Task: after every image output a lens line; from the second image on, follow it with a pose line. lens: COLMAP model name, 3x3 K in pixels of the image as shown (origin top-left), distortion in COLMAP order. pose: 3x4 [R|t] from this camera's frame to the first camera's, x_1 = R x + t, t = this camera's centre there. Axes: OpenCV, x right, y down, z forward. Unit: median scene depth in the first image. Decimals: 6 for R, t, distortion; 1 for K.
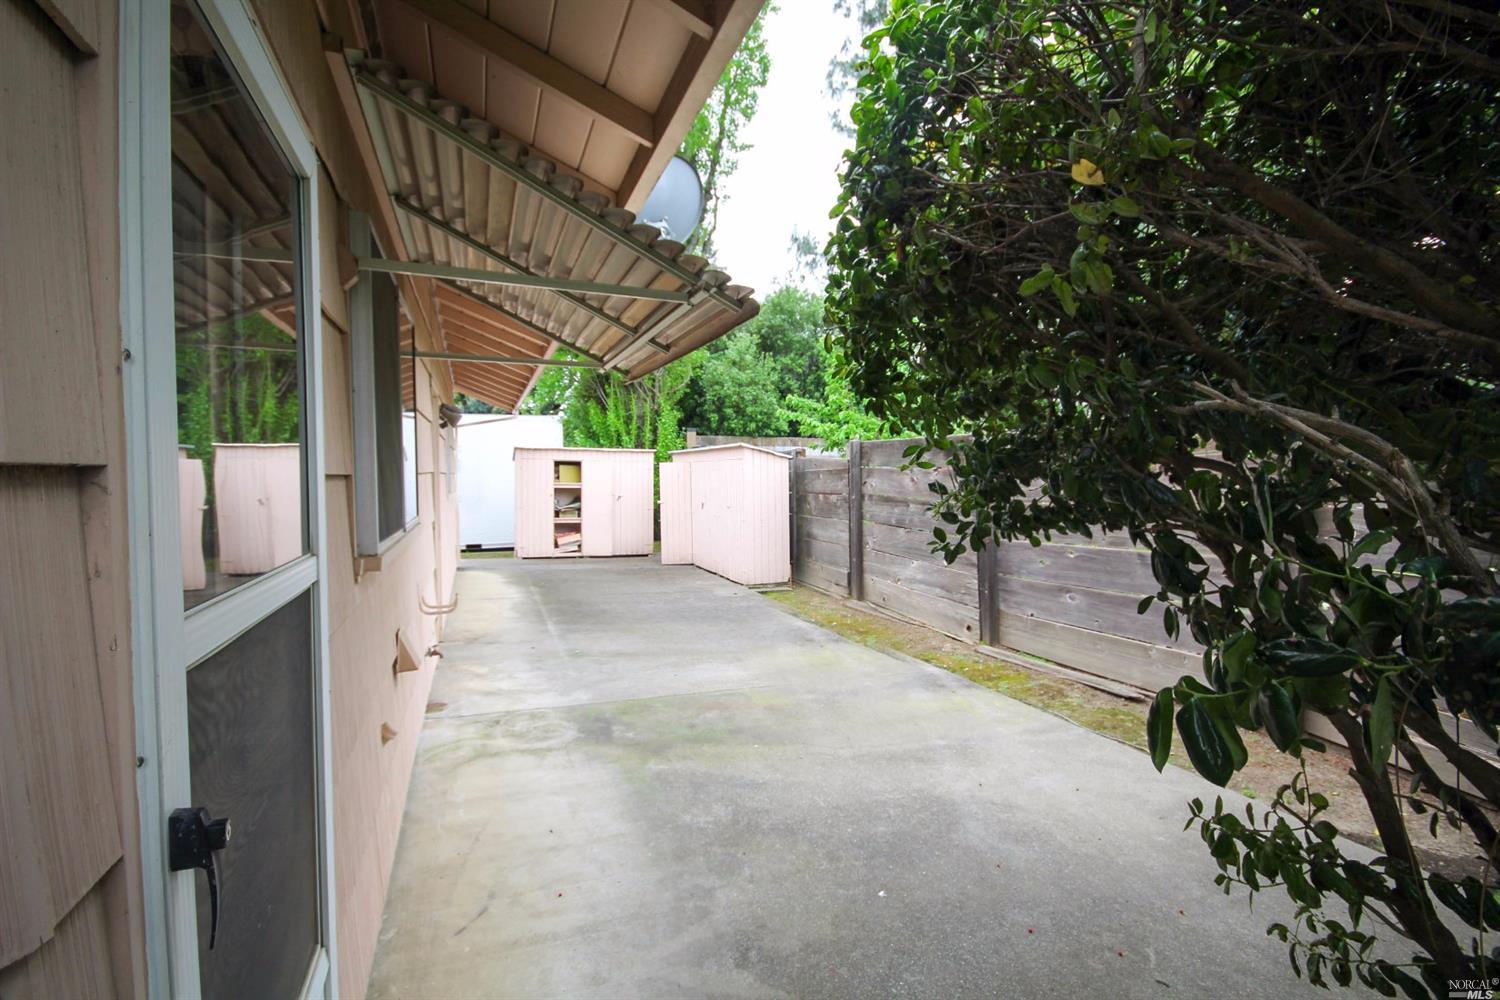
lens RADIAL K [[691.5, 0, 753.5], [0, 691.5, 504.8], [0, 0, 1]] dist [-0.001825, -0.000477]
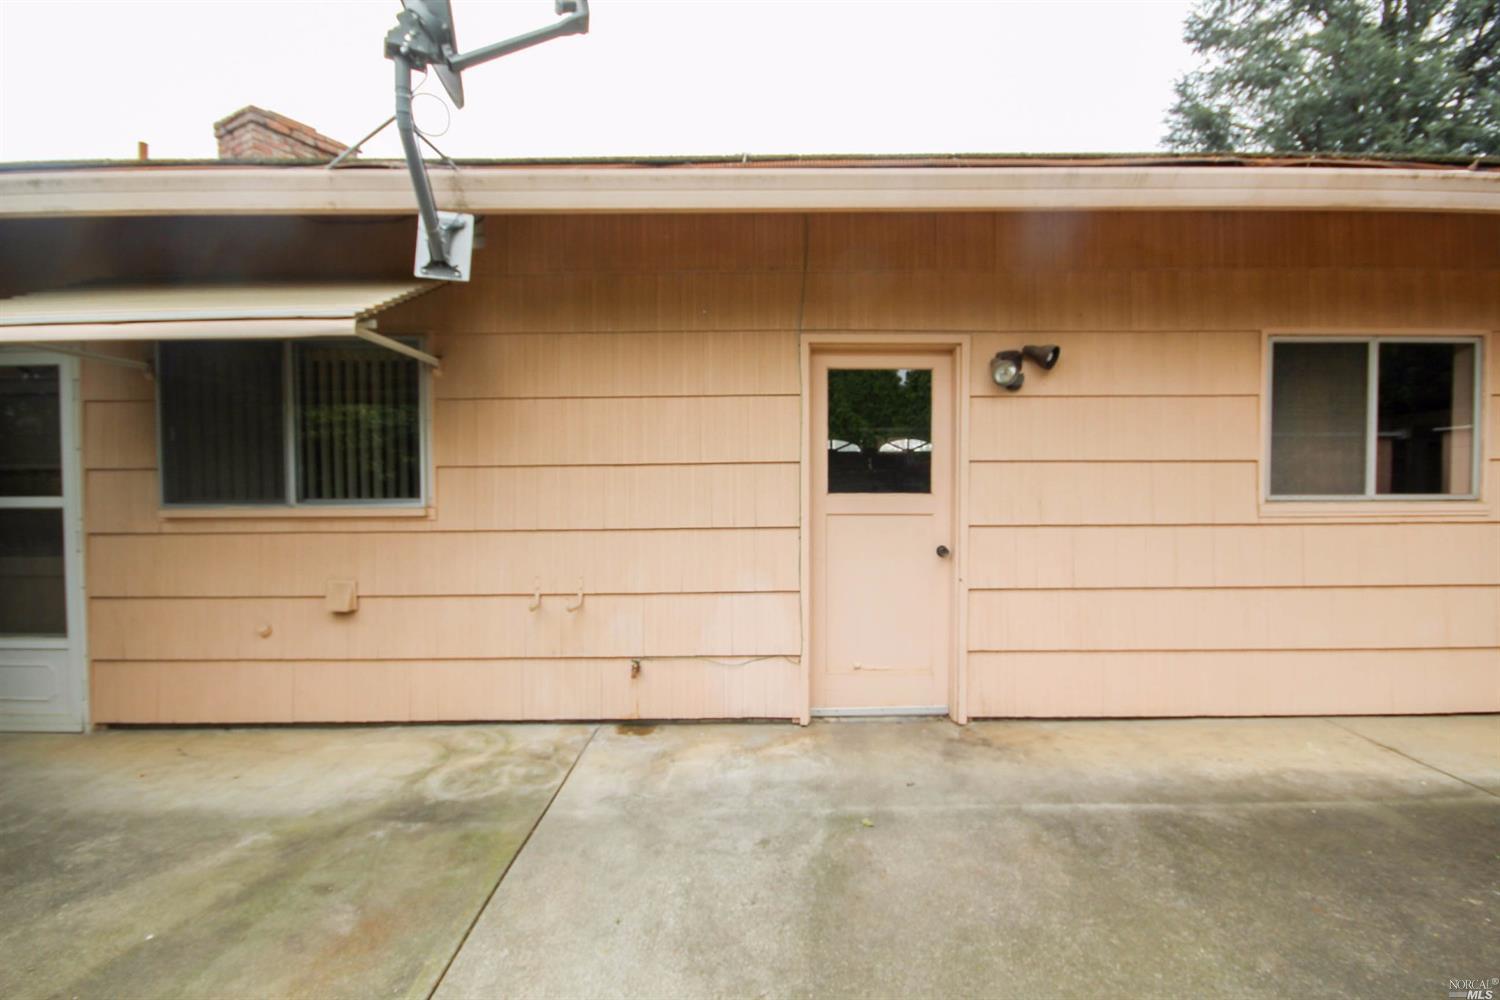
lens RADIAL K [[691.5, 0, 753.5], [0, 691.5, 504.8], [0, 0, 1]] dist [-0.001825, -0.000477]
pose [[-0.365702, 0.039993, -0.929872, 0.300259], [-0.030575, 0.998021, 0.054948, -0.047958], [0.930230, 0.048525, -0.363755, 1.486390]]
